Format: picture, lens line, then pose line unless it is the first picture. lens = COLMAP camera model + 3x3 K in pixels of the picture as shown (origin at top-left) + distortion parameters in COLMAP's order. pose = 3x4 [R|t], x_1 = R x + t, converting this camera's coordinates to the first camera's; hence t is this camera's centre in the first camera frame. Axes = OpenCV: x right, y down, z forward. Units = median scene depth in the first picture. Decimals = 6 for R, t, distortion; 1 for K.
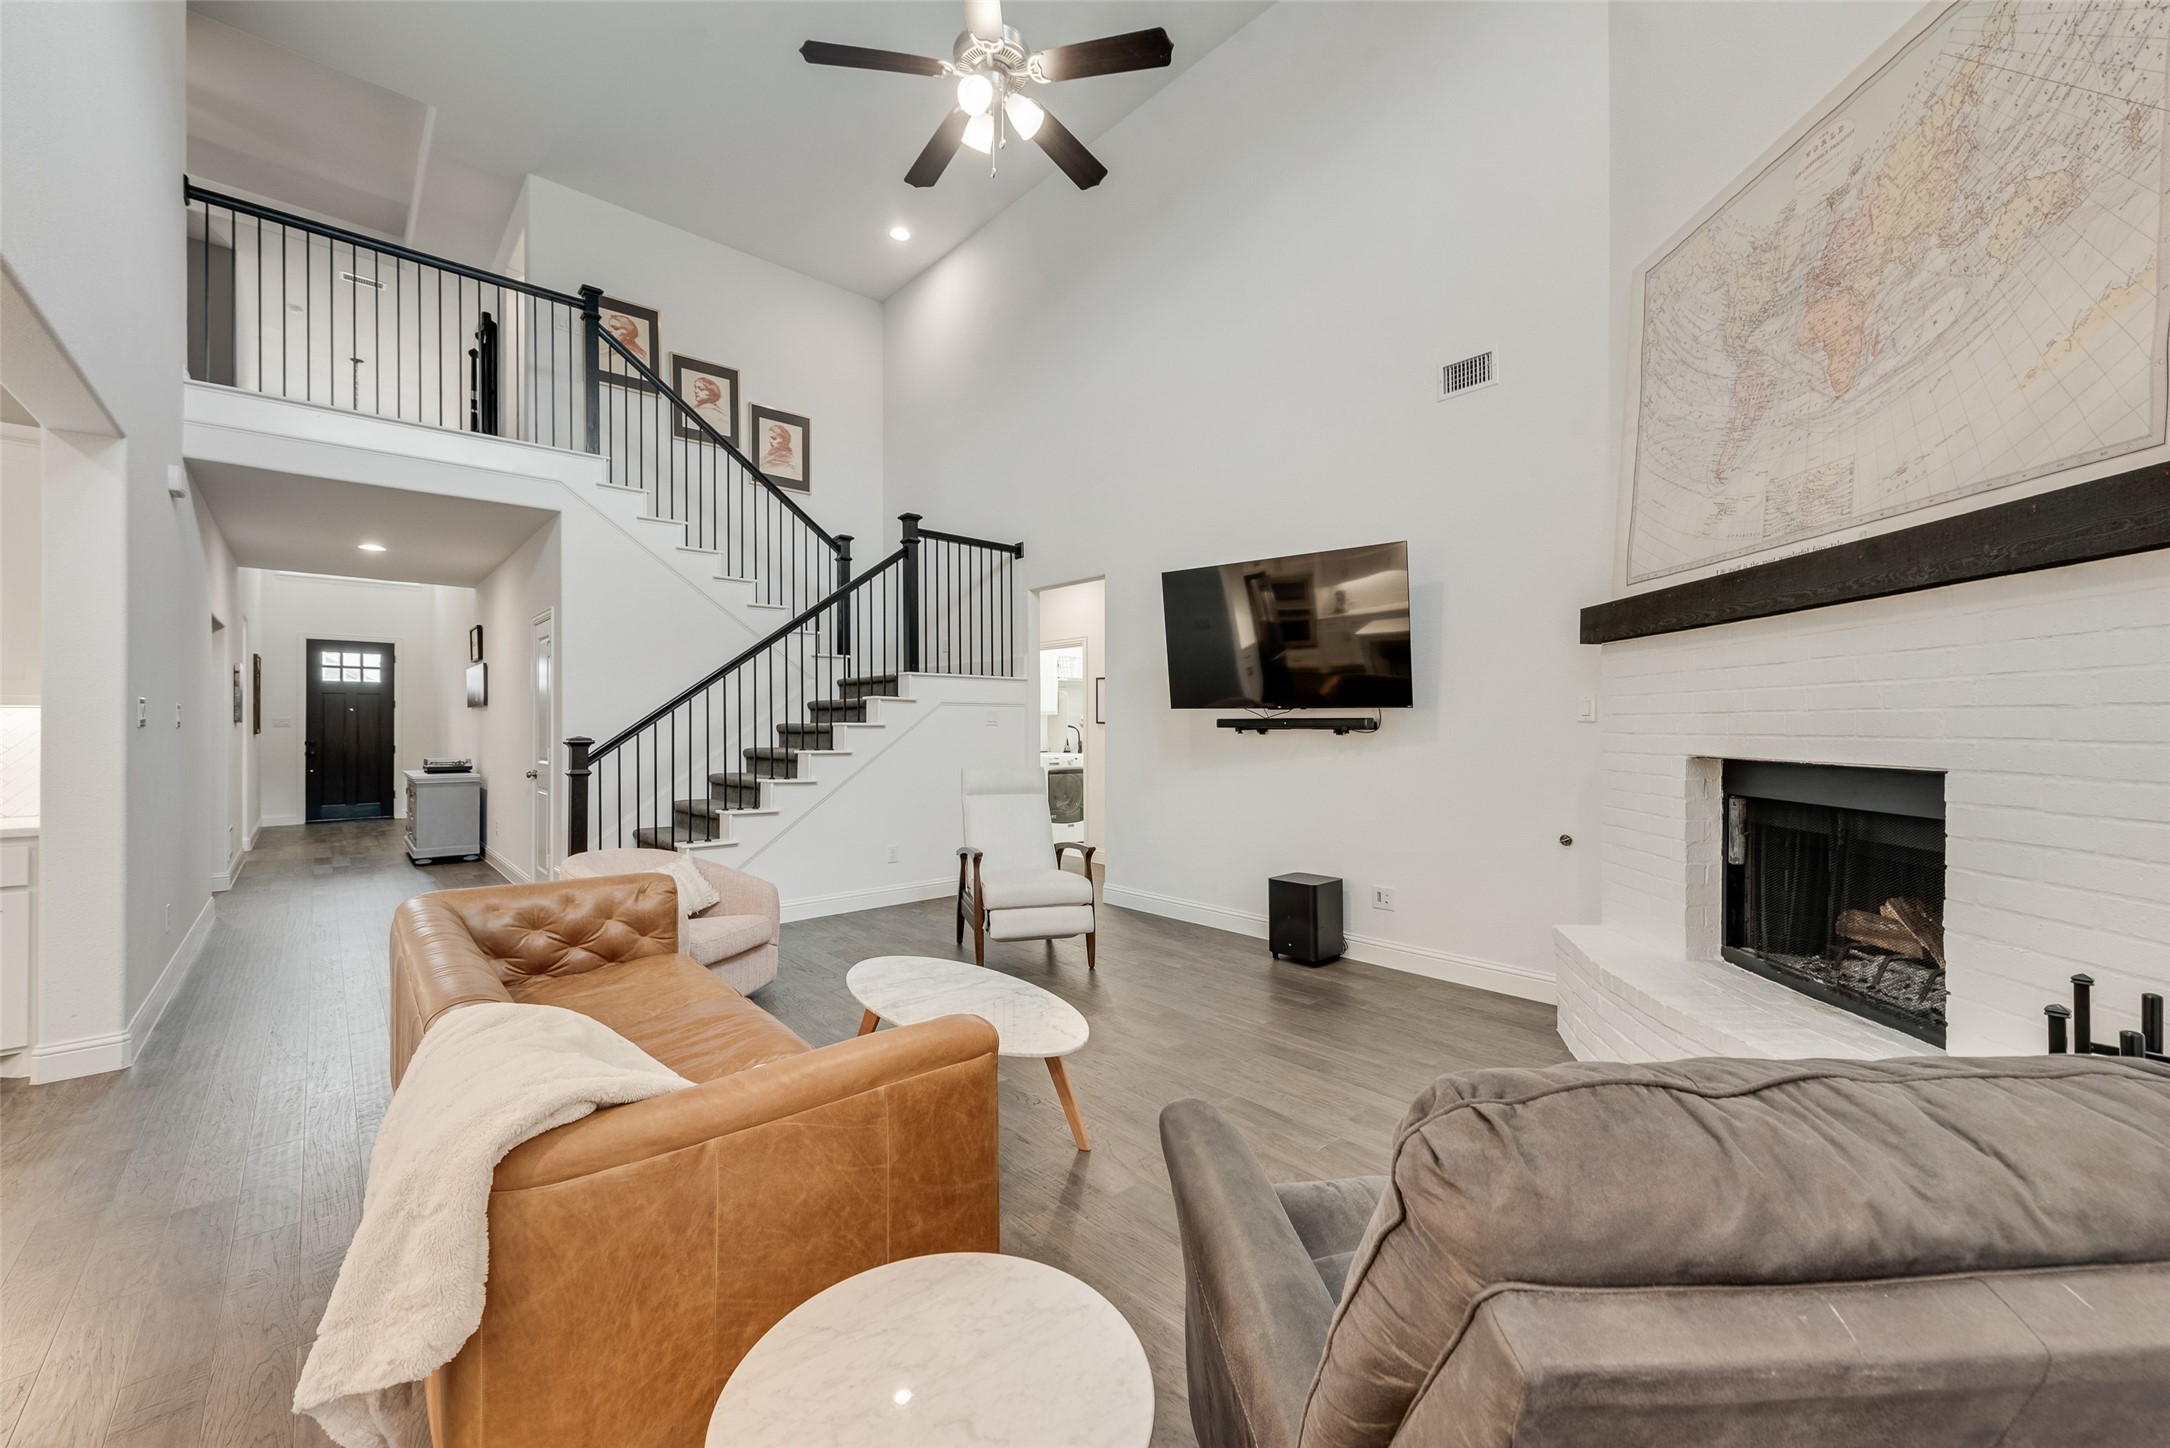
lens RADIAL K [[846.8, 0, 1078.1], [0, 846.8, 726.9], [0, 0, 1]] dist [0.007588, -0.002518]
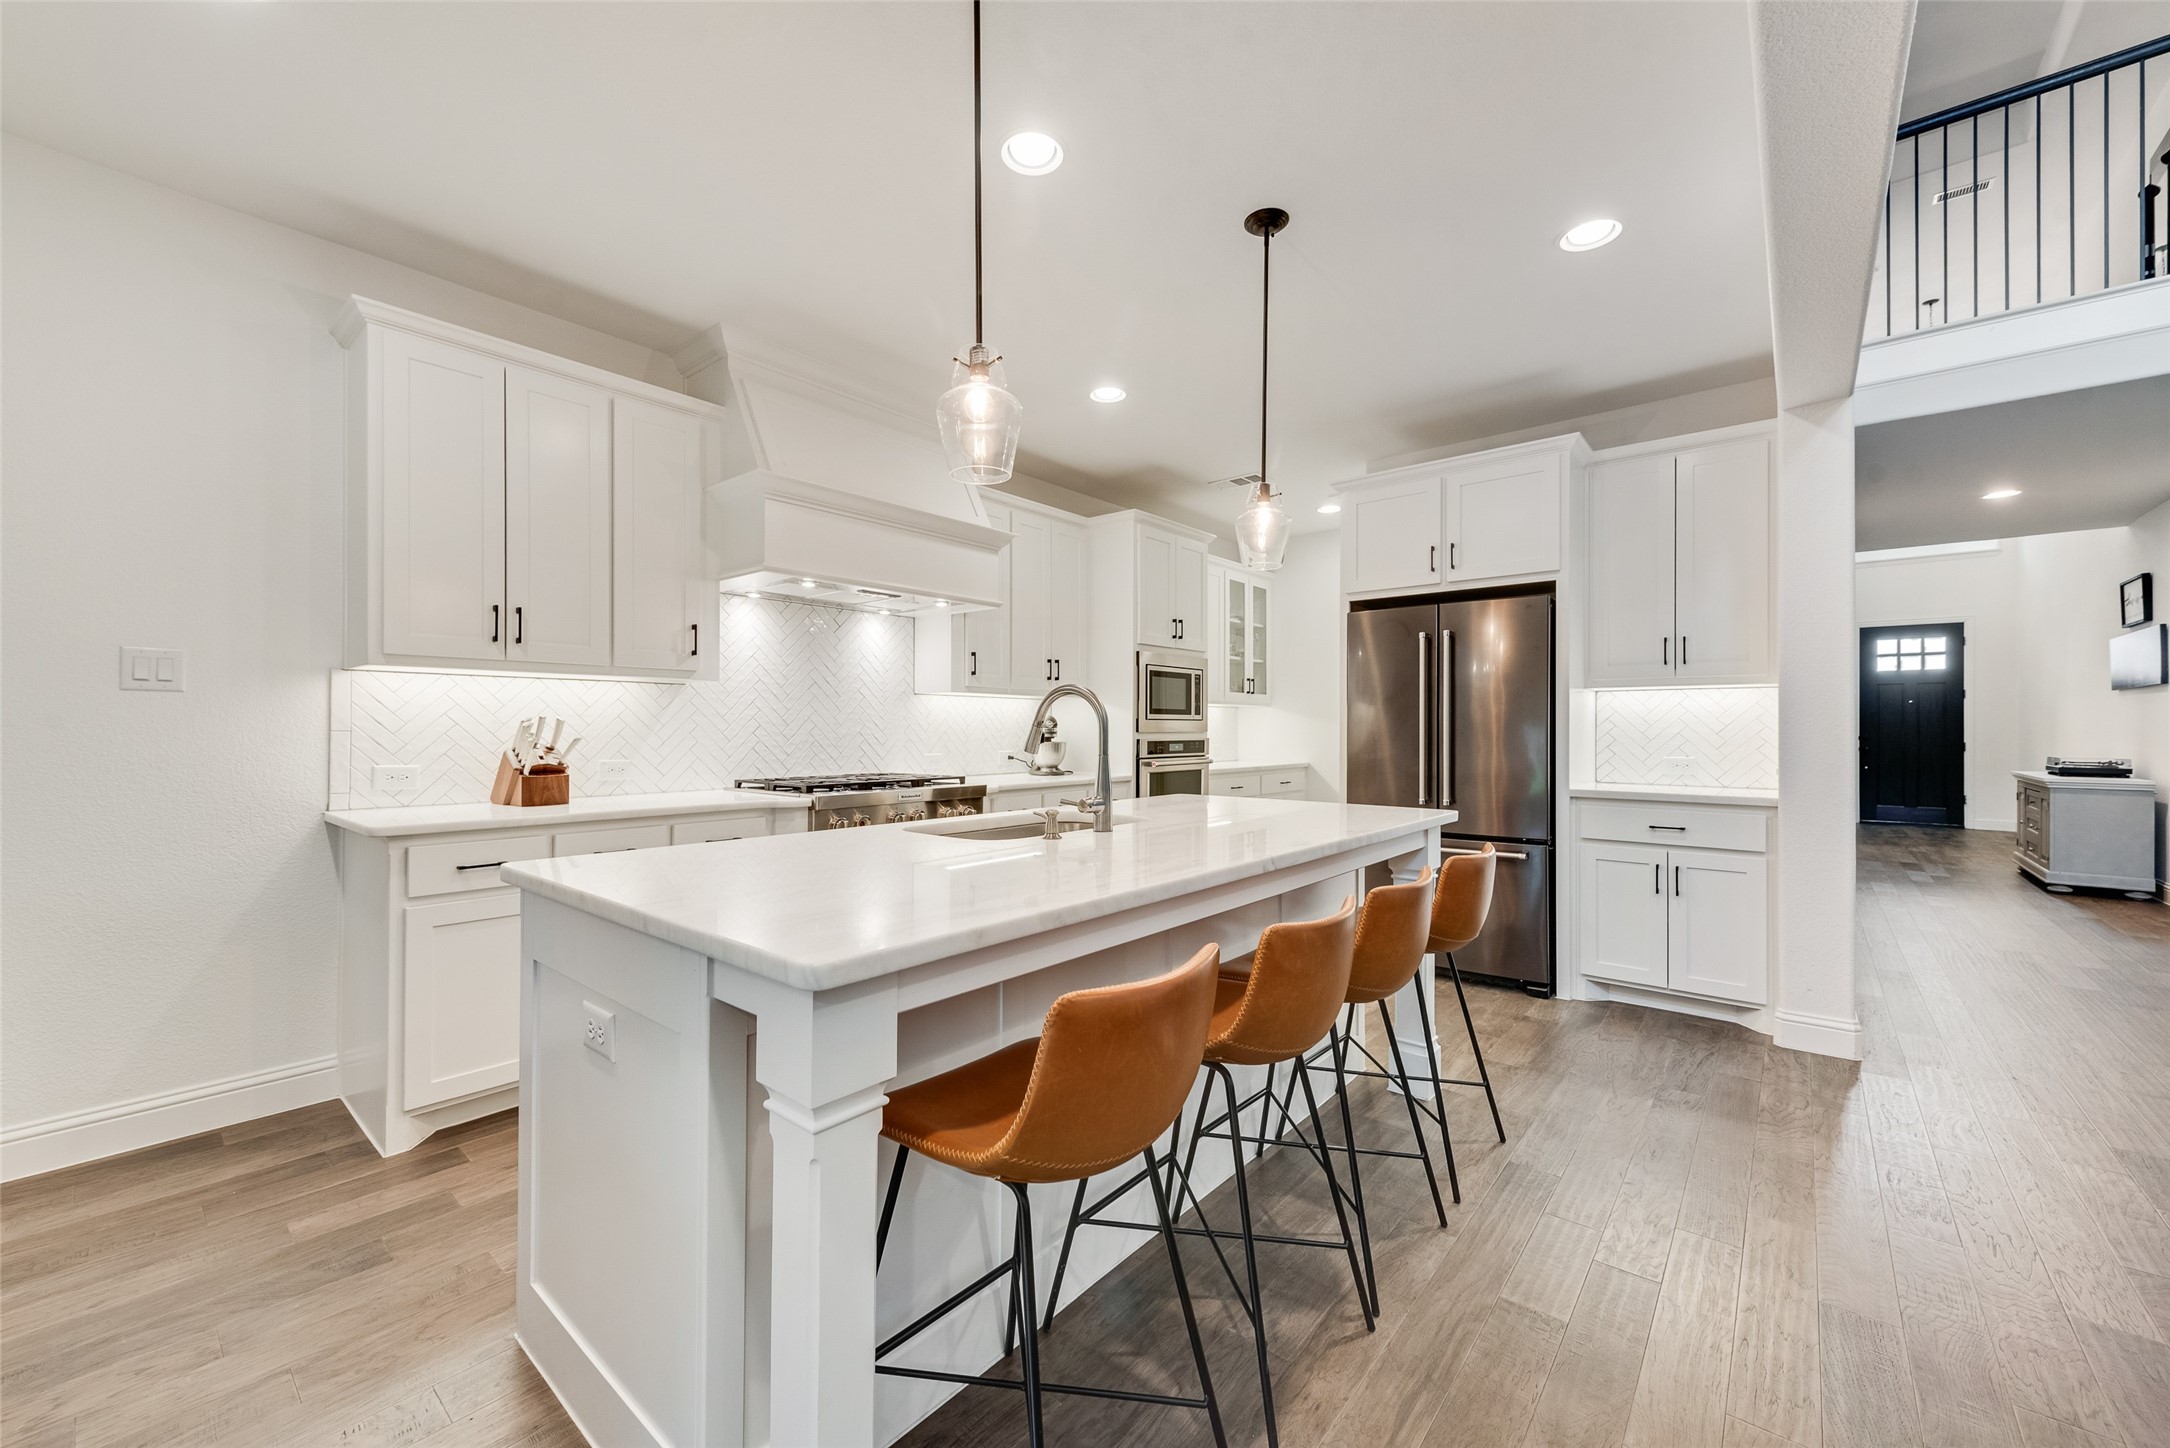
lens RADIAL K [[846.8, 0, 1078.1], [0, 846.8, 726.9], [0, 0, 1]] dist [0.007588, -0.002518]
pose [[0.137799, -0.001553, -0.990459, -0.165510], [-0.001399, 0.999997, -0.001762, 0.018240], [0.990459, 0.001629, 0.137796, 0.008319]]
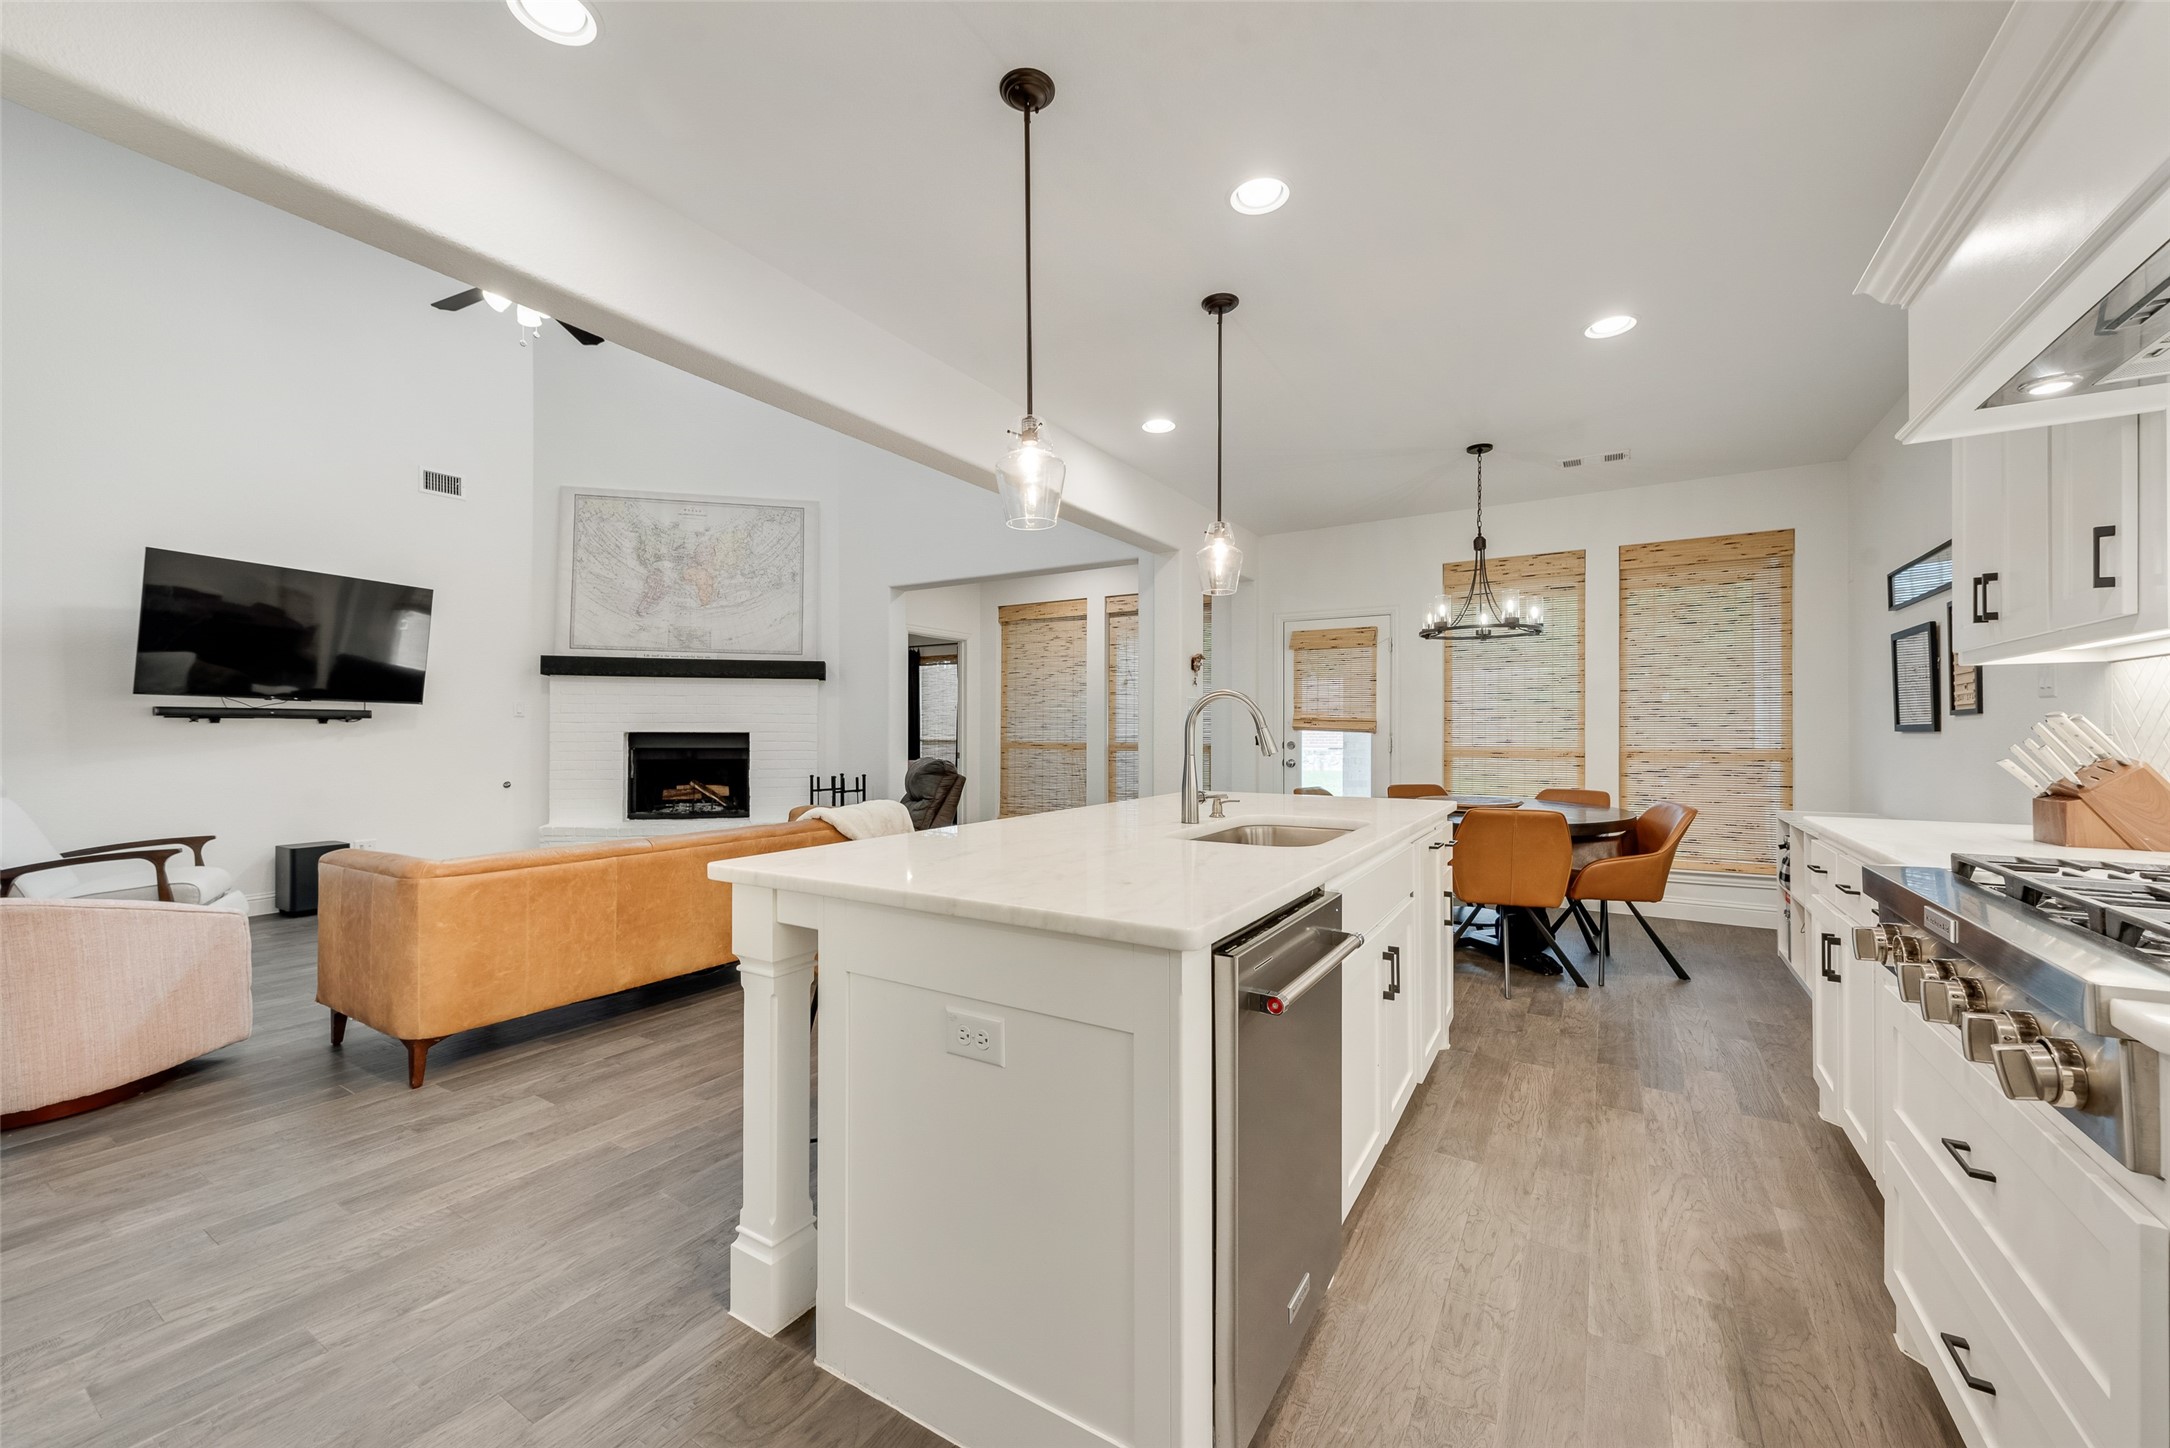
lens RADIAL K [[846.8, 0, 1078.1], [0, 846.8, 726.9], [0, 0, 1]] dist [0.007588, -0.002518]
pose [[-0.278483, 0.006565, 0.960419, -0.934580], [0.001226, 0.999978, -0.006480, 0.018581], [-0.960440, -0.000627, -0.278485, 0.243668]]
